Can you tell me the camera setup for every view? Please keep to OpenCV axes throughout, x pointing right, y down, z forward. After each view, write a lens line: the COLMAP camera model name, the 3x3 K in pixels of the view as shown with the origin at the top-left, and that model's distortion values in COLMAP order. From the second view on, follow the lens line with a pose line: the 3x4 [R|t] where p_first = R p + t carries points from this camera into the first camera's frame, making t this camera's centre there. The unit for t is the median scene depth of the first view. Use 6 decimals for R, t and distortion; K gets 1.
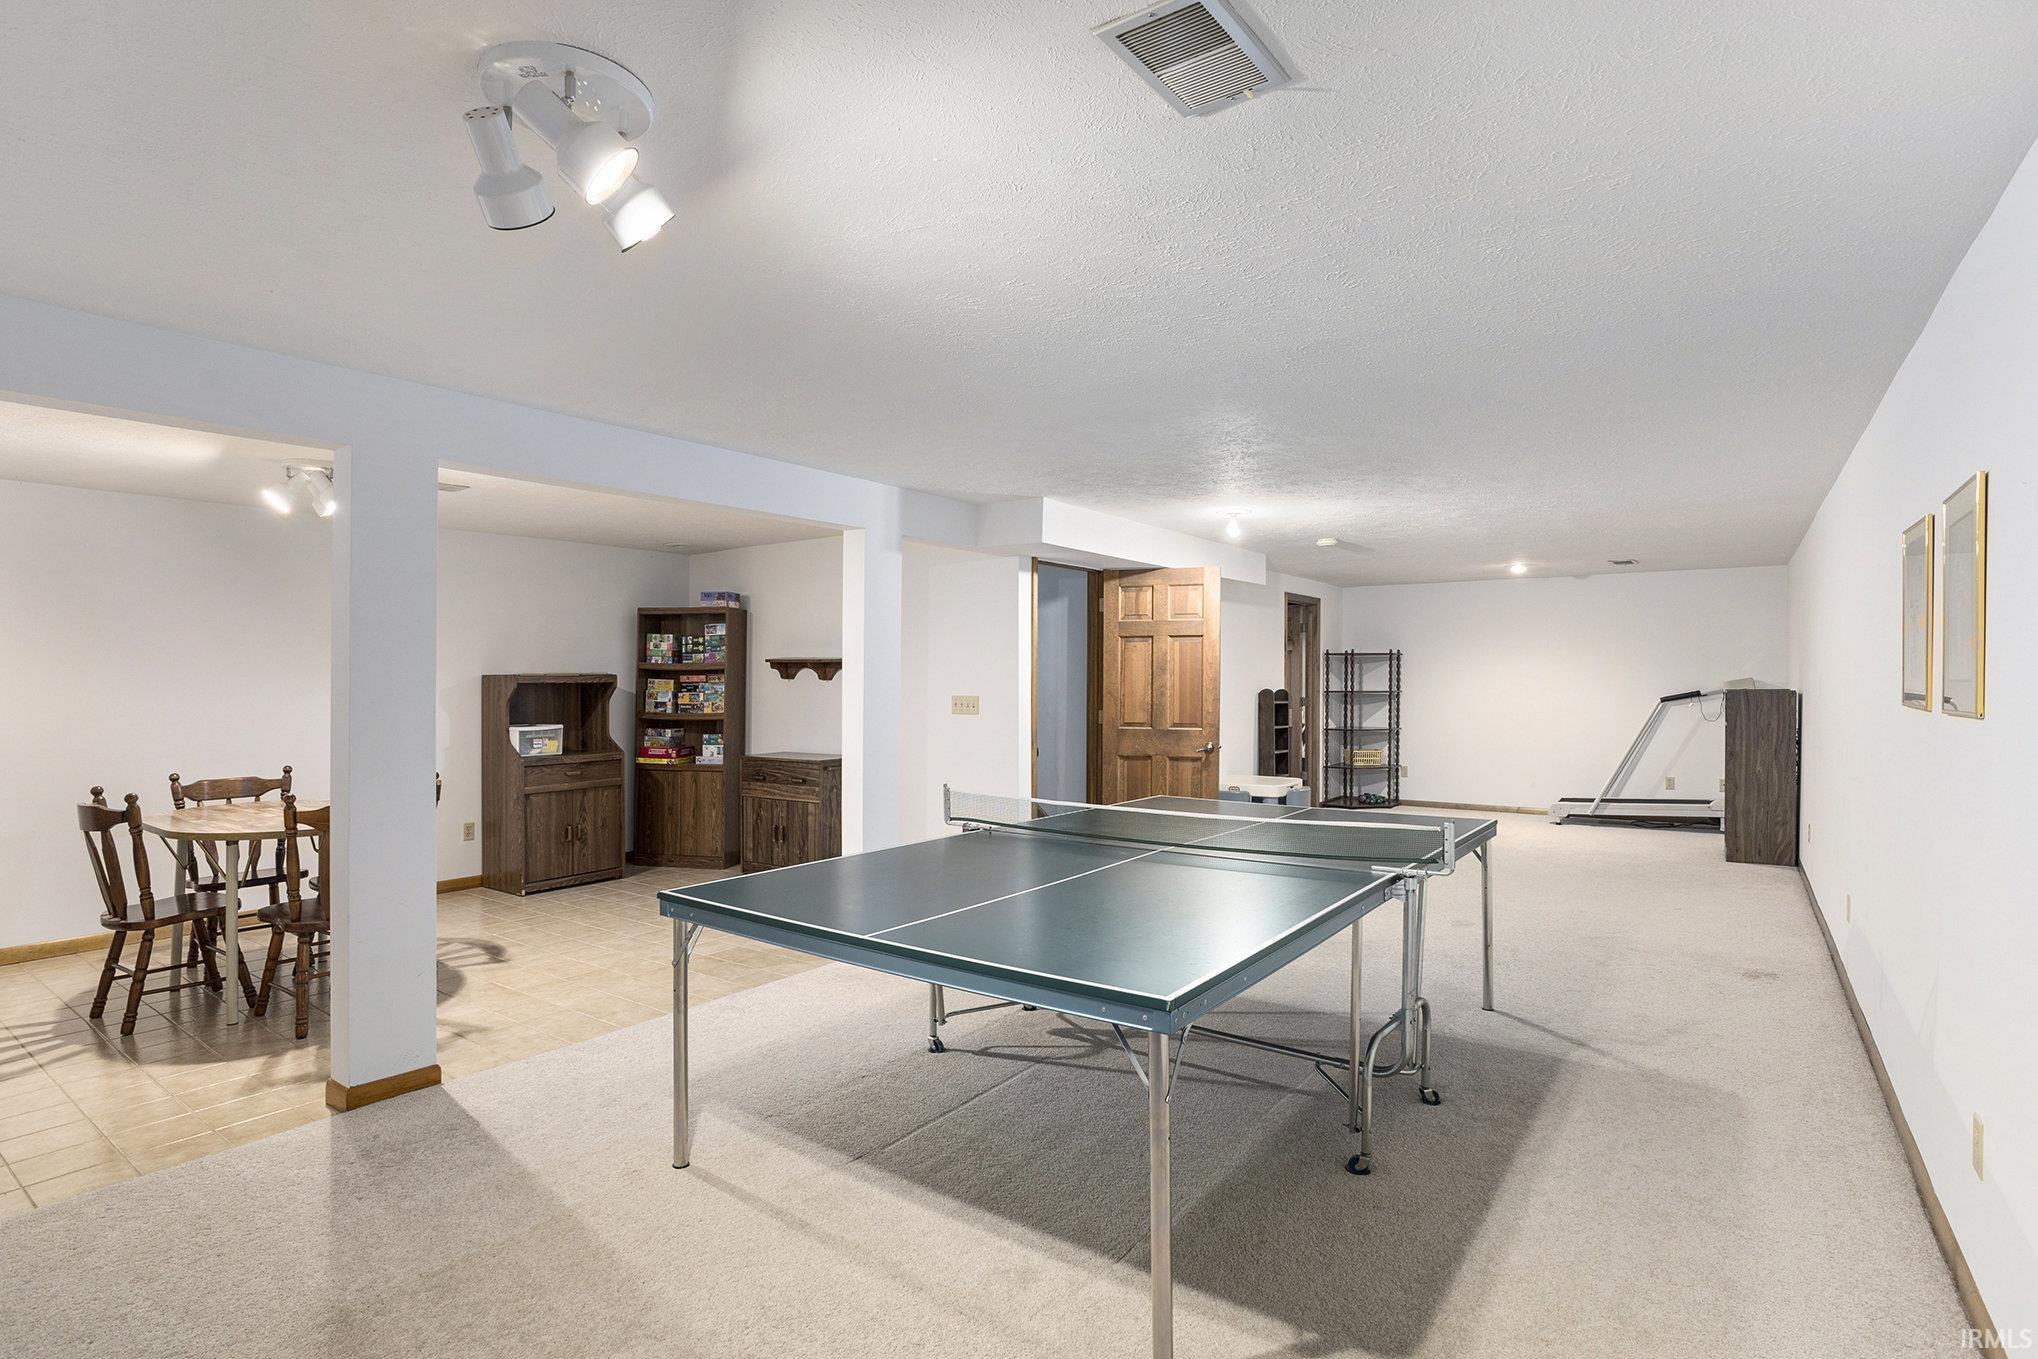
lens RADIAL K [[986.0, 0, 1018.0], [0, 986.0, 686.0], [0, 0, 1]] dist [-0.036361, -0.000489]
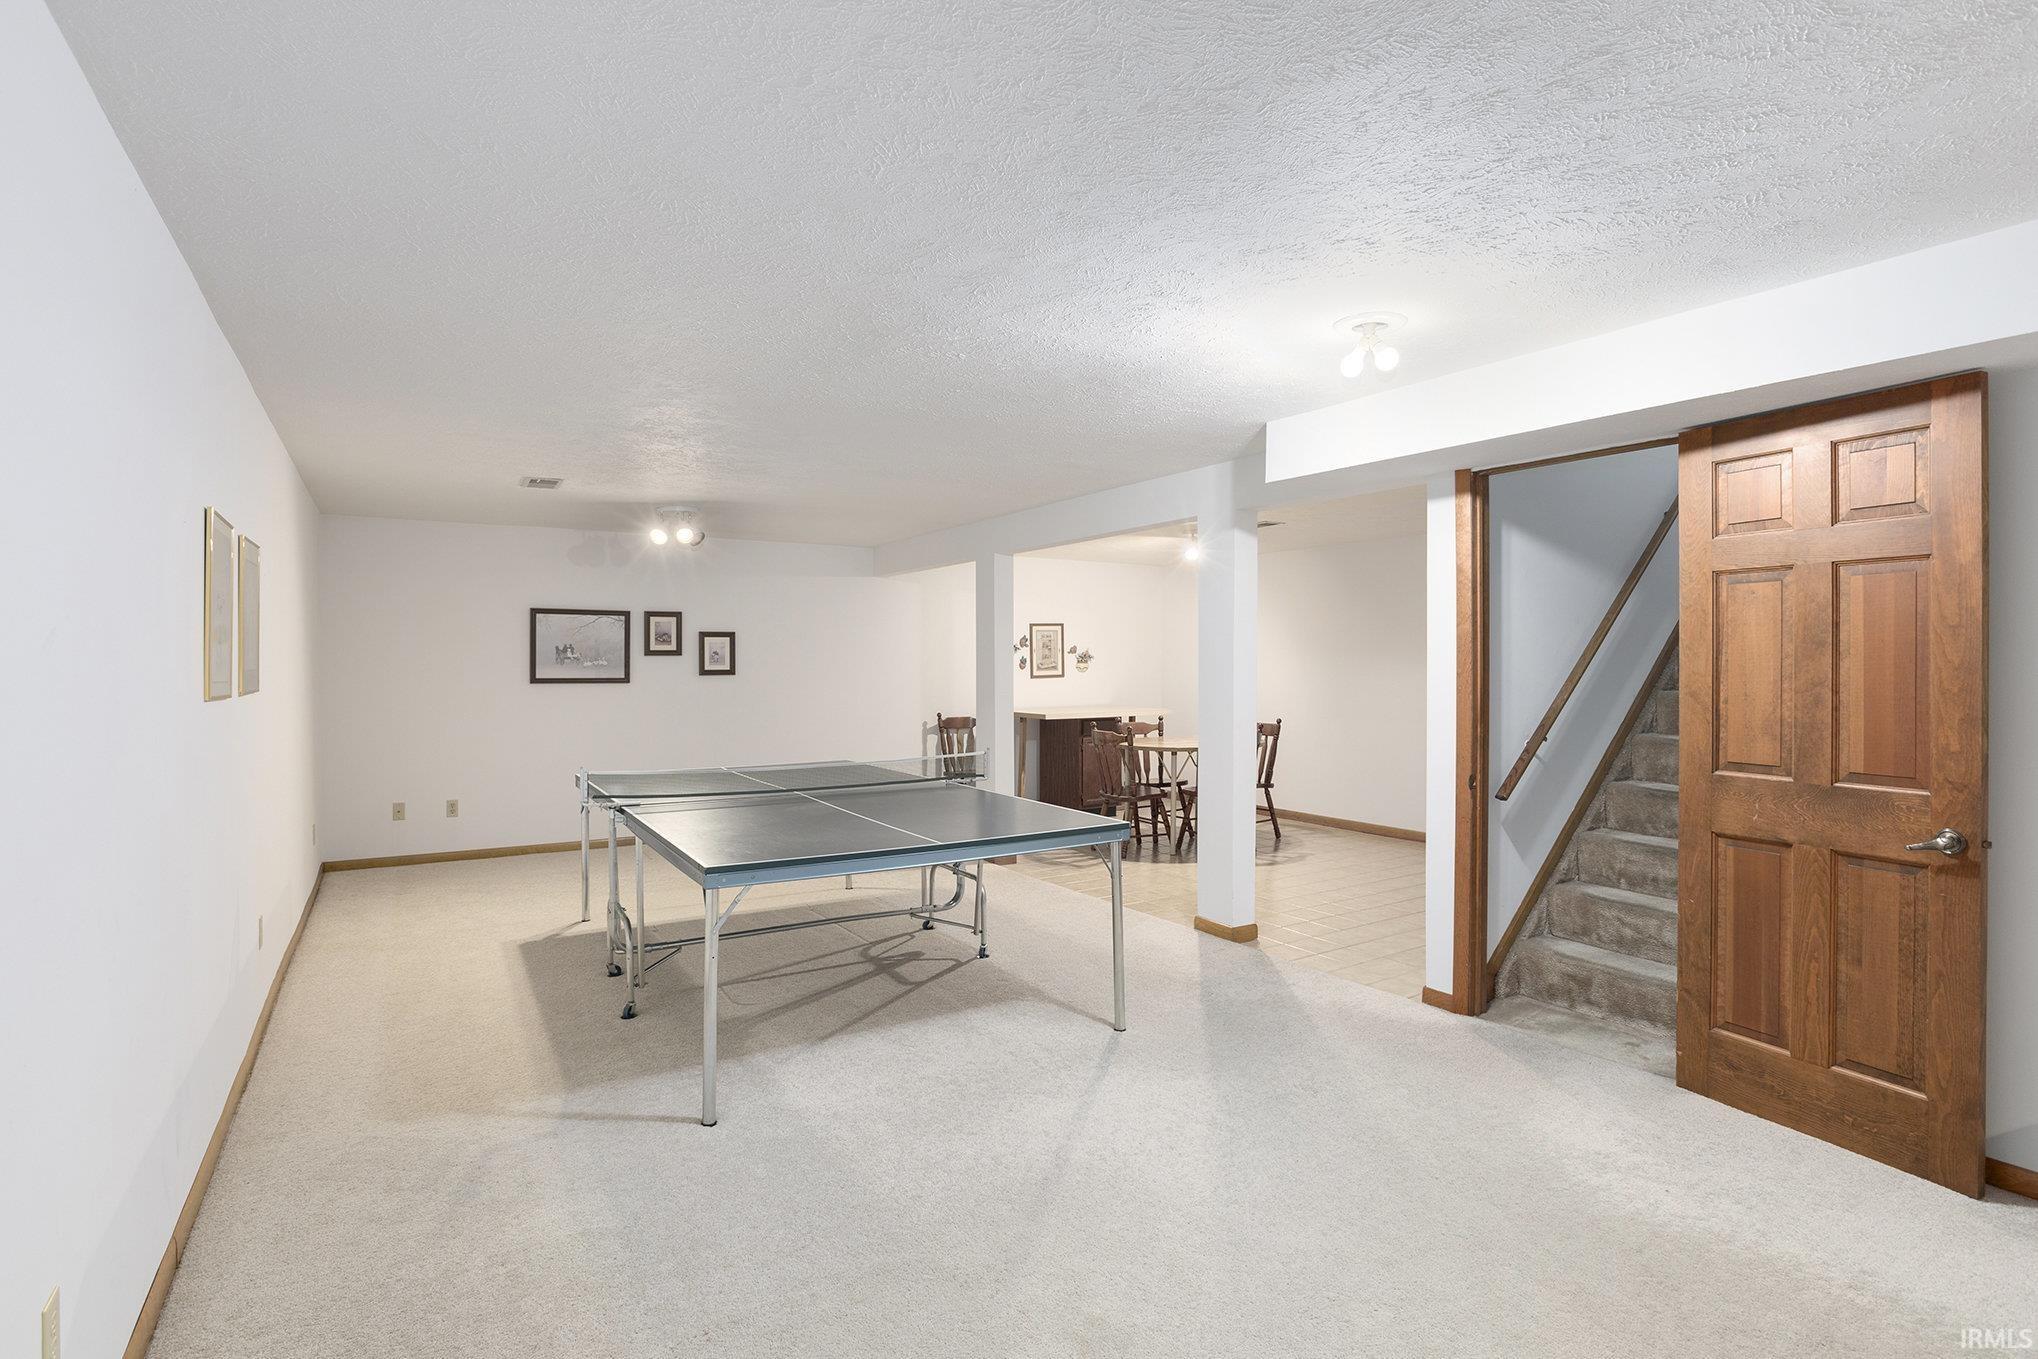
lens RADIAL K [[986.0, 0, 1017.1], [0, 986.0, 669.5], [0, 0, 1]] dist [-0.036361, -0.000489]
pose [[-0.357835, 0.002374, -0.933782, 0.866045], [-0.003718, 0.999985, 0.003967, -0.005103], [0.933777, 0.004891, -0.357821, 1.181337]]
